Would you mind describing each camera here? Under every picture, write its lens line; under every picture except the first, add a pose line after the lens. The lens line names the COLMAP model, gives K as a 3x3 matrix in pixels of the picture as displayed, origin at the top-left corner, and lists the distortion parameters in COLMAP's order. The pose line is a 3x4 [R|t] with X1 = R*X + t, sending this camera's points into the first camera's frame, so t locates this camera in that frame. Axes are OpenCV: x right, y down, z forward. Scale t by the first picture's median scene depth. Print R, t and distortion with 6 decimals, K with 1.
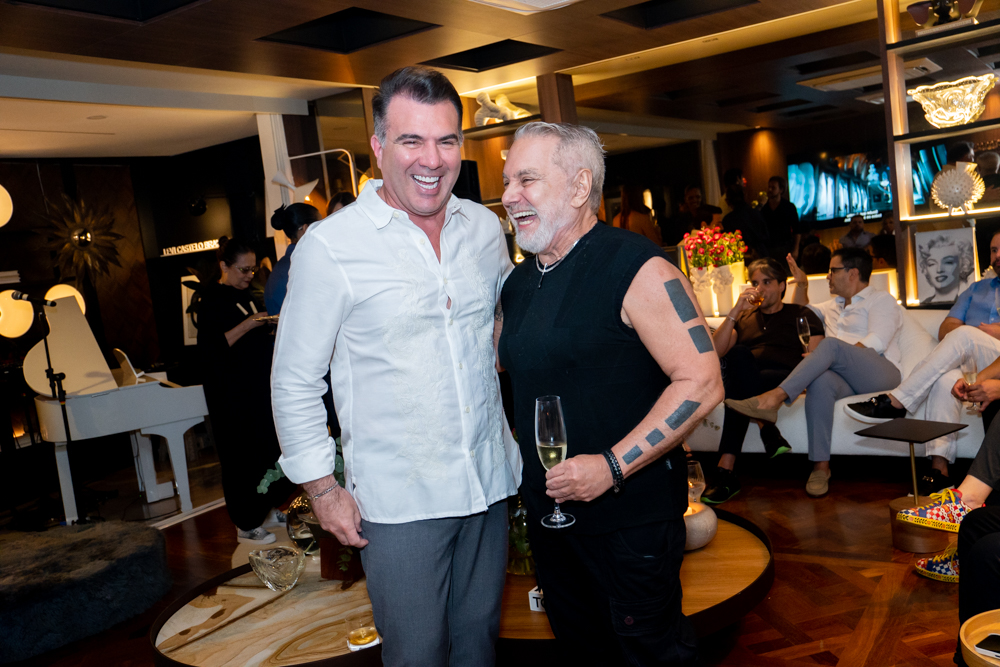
lens RADIAL K [[915.3, 0, 501.5], [0, 915.3, 333.8], [0, 0, 1]] dist [-0.005356, 0.000000]
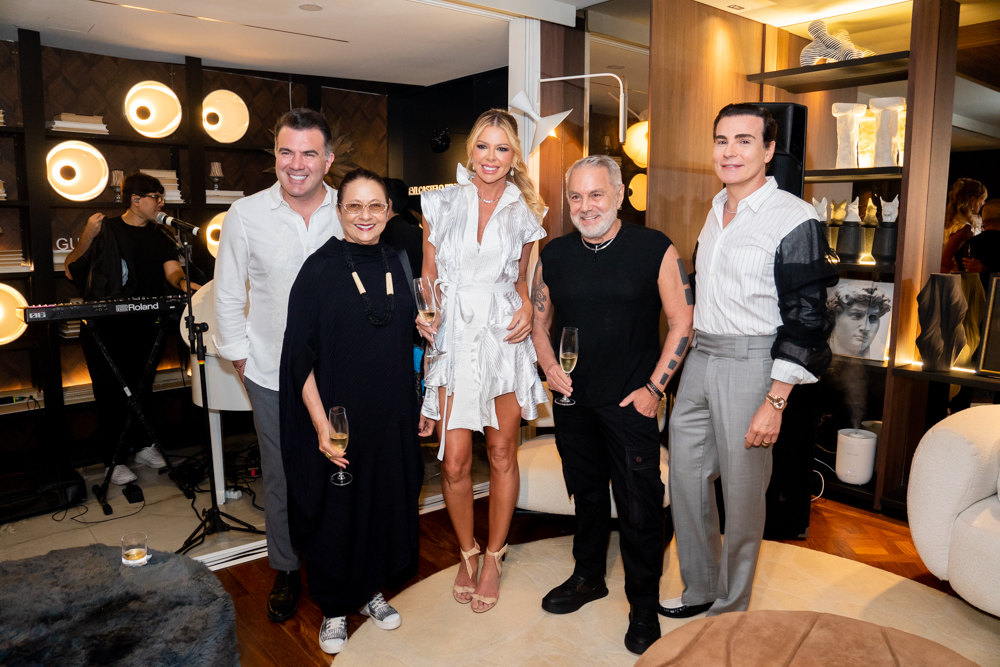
lens RADIAL K [[713.3, 0, 494.2], [0, 713.3, 329.2], [0, 0, 1]] dist [-0.096543, -0.017860]
pose [[0.939679, 0.174815, -0.294013, -0.077572], [-0.155314, 0.983883, 0.088611, -0.045558], [0.304765, -0.037601, 0.951685, 0.531738]]
